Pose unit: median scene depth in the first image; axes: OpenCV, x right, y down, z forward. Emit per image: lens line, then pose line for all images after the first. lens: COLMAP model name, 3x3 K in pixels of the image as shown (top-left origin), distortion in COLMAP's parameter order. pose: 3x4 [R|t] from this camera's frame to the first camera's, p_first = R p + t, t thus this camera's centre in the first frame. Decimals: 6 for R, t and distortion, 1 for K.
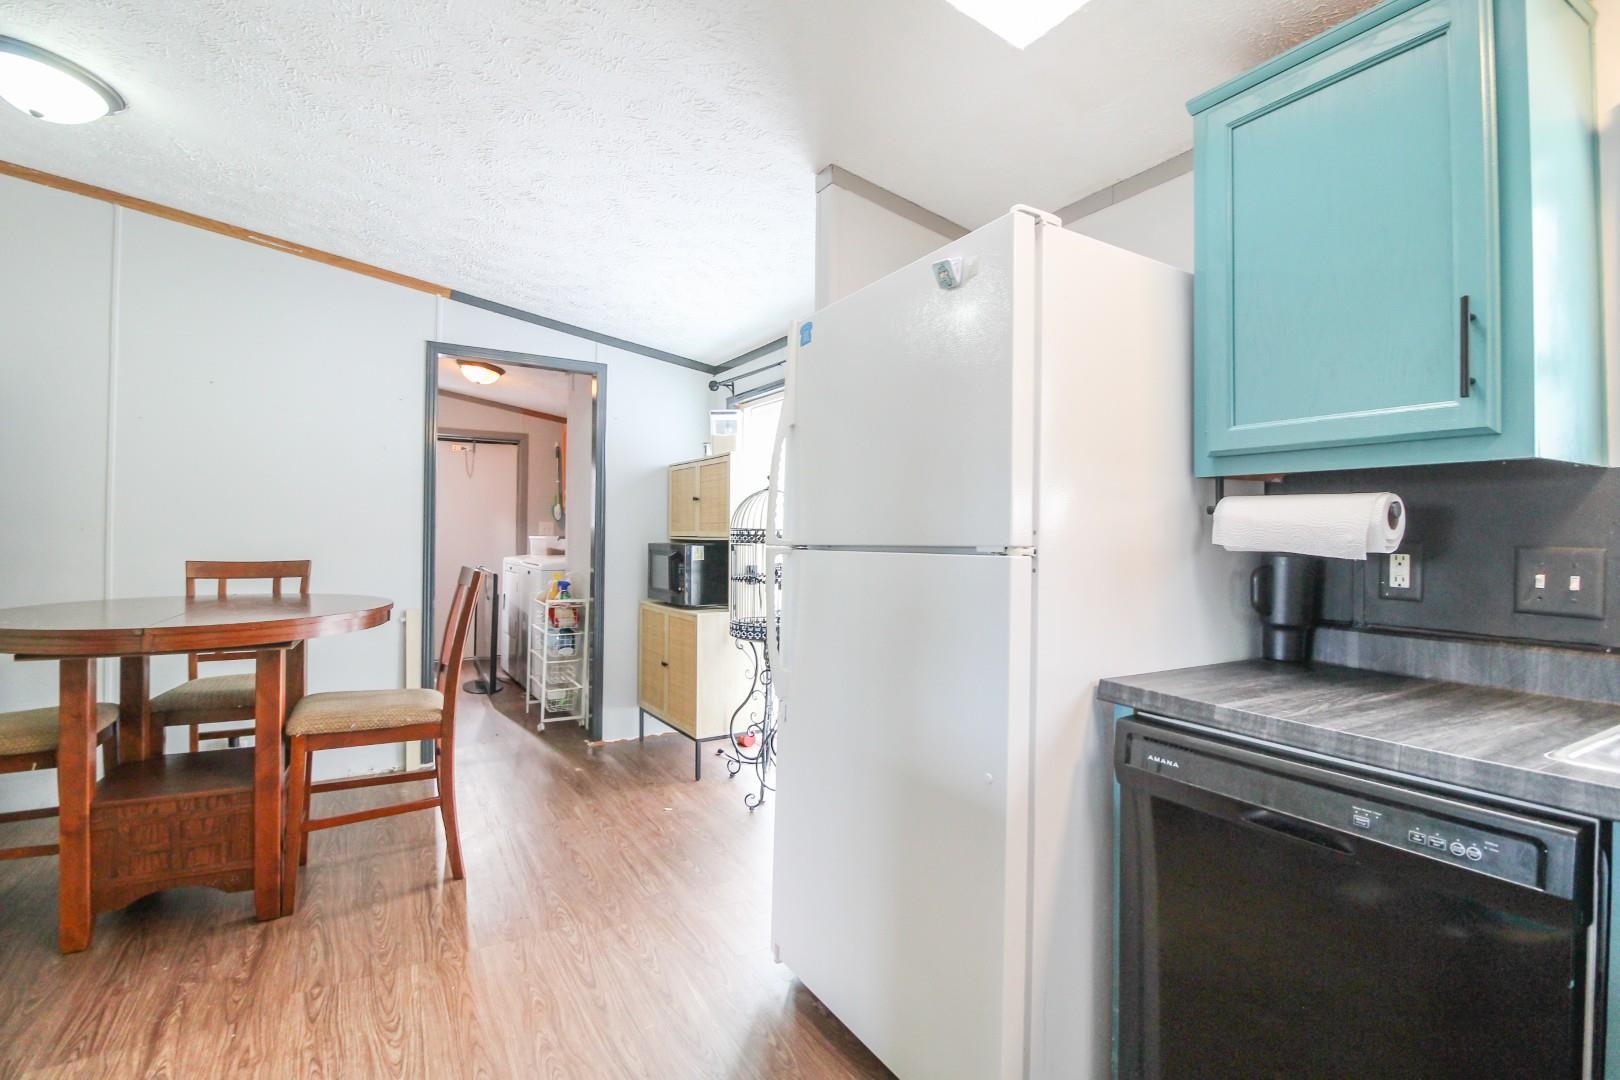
lens RADIAL K [[752.6, 0, 816.5], [0, 752.6, 524.2], [0, 0, 1]] dist [-0.000459, -0.014619]
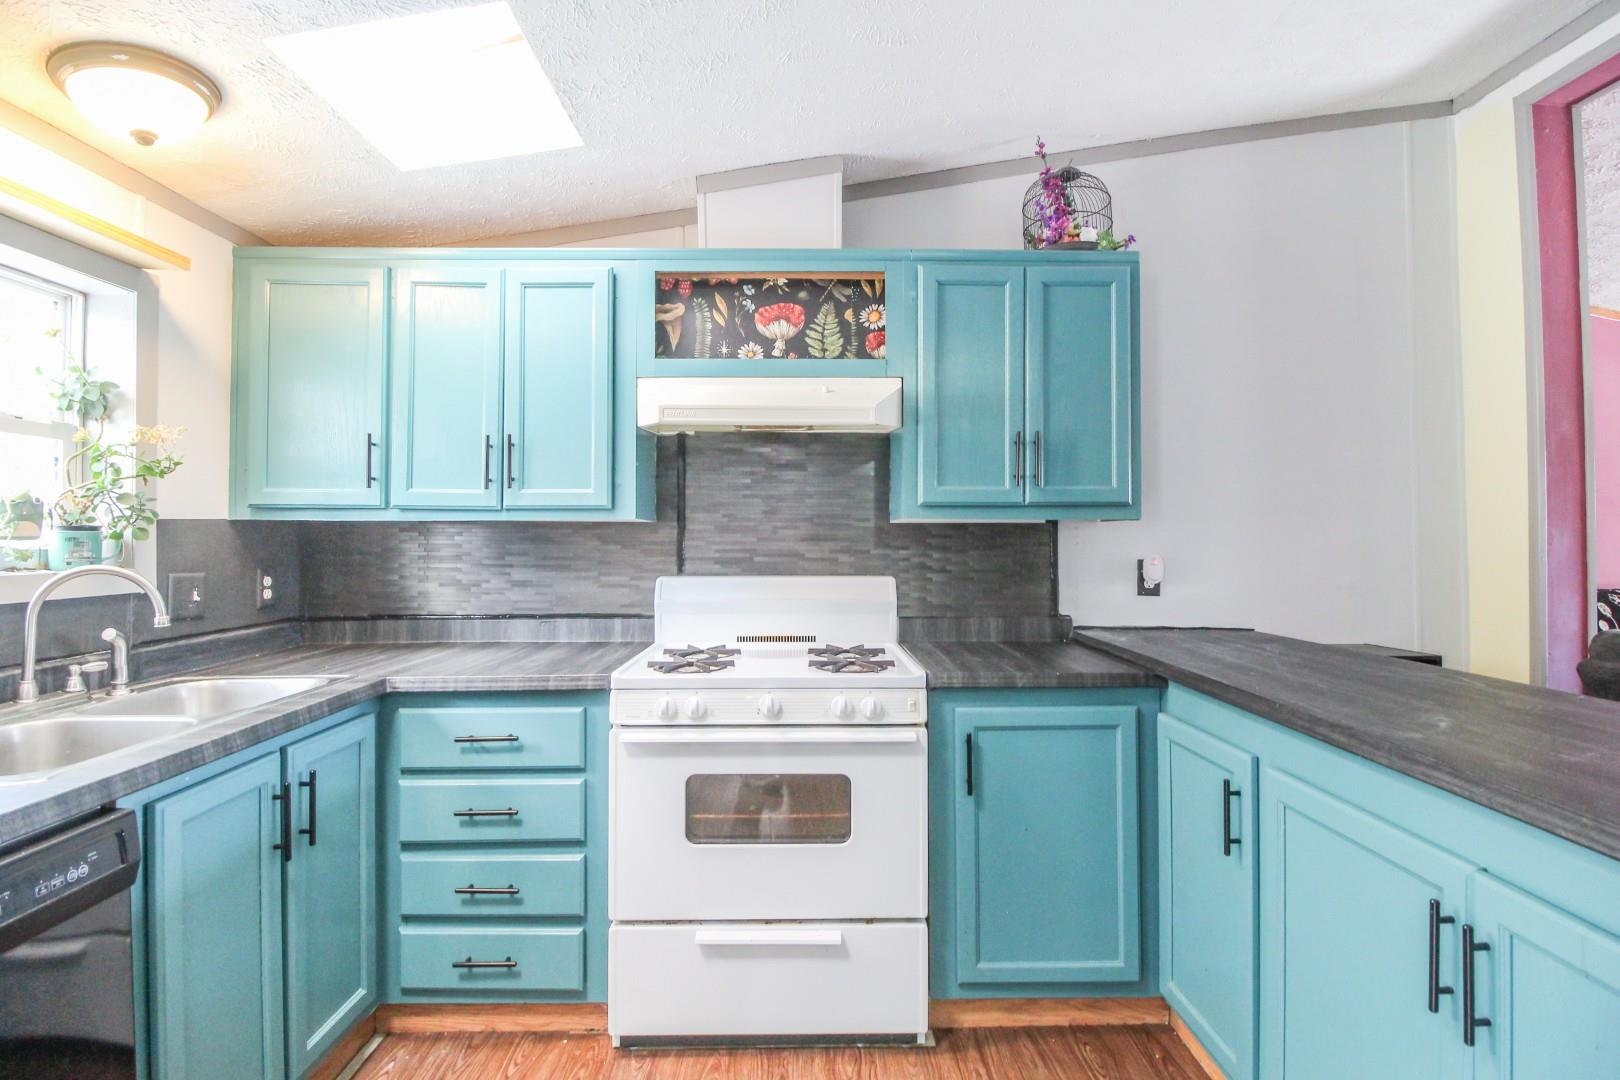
lens RADIAL K [[763.3, 0, 815.0], [0, 763.3, 525.3], [0, 0, 1]] dist [0.002042, -0.014141]
pose [[-0.867446, 0.001329, 0.497529, -0.414197], [-0.008418, 0.999814, -0.017348, -0.049772], [-0.497460, -0.019237, -0.867274, 0.890541]]
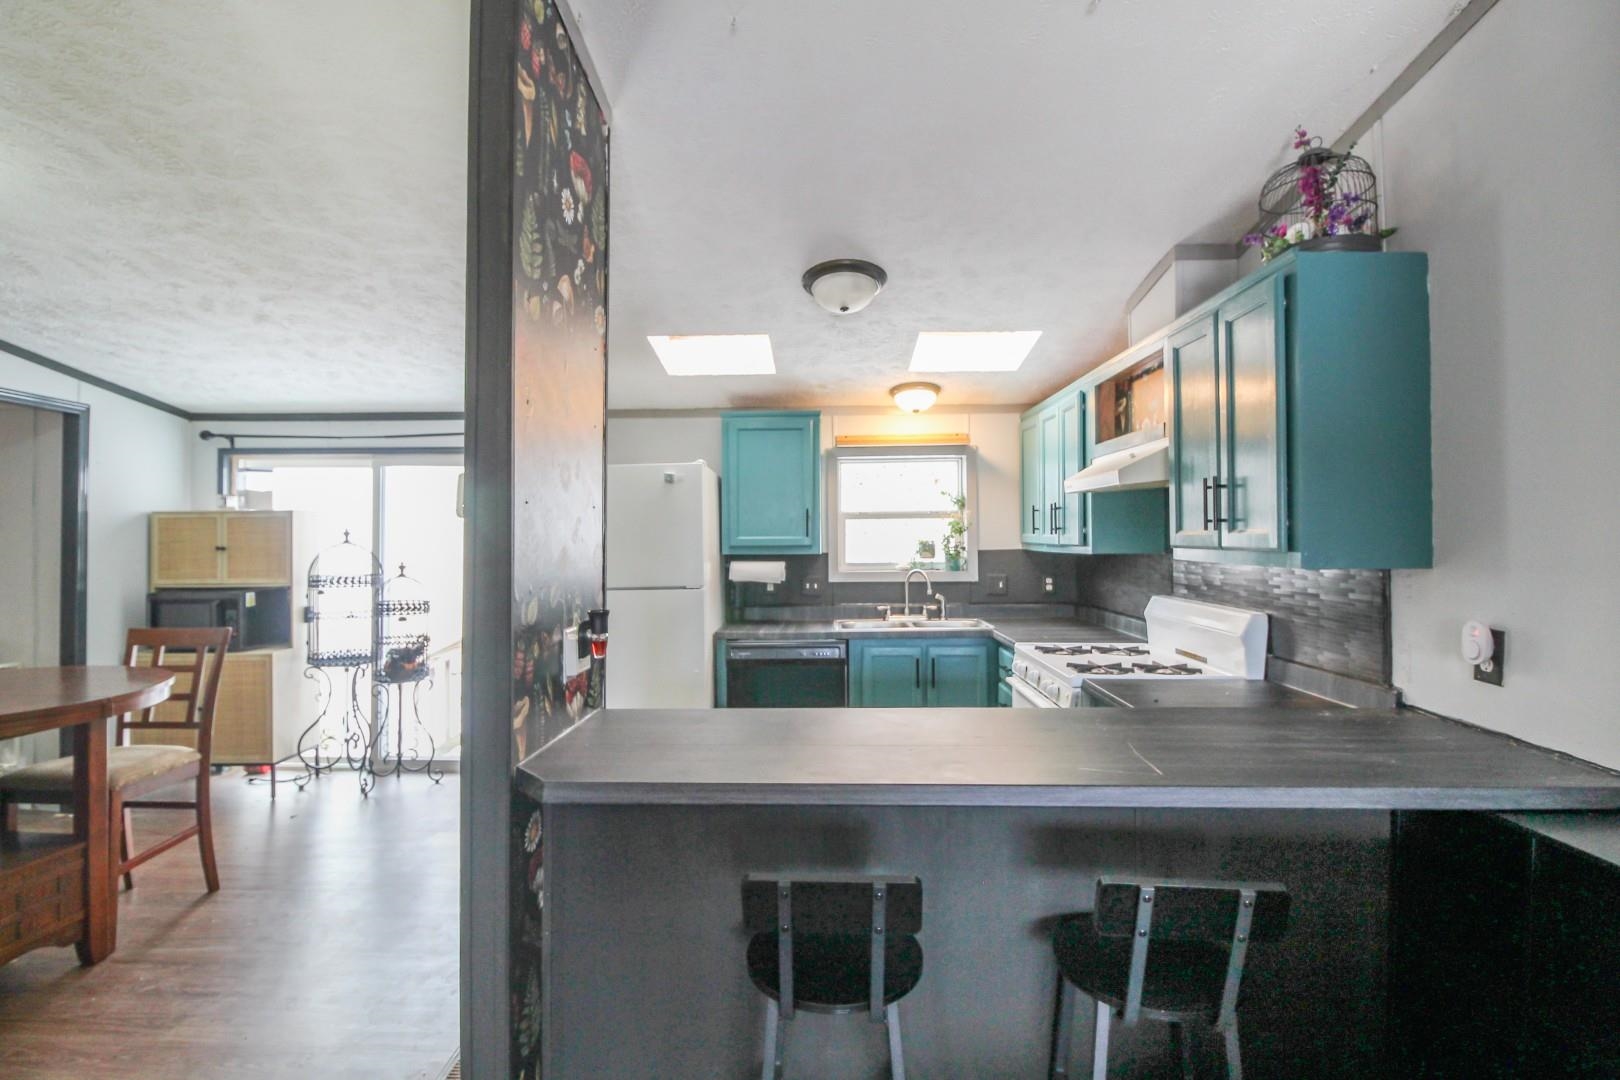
lens RADIAL K [[763.3, 0, 815.0], [0, 763.3, 525.3], [0, 0, 1]] dist [0.002042, -0.014141]
pose [[0.531125, -0.000074, 0.847293, -1.719038], [0.003526, 0.999992, -0.002123, -0.168944], [-0.847286, 0.004115, 0.531121, -0.761932]]
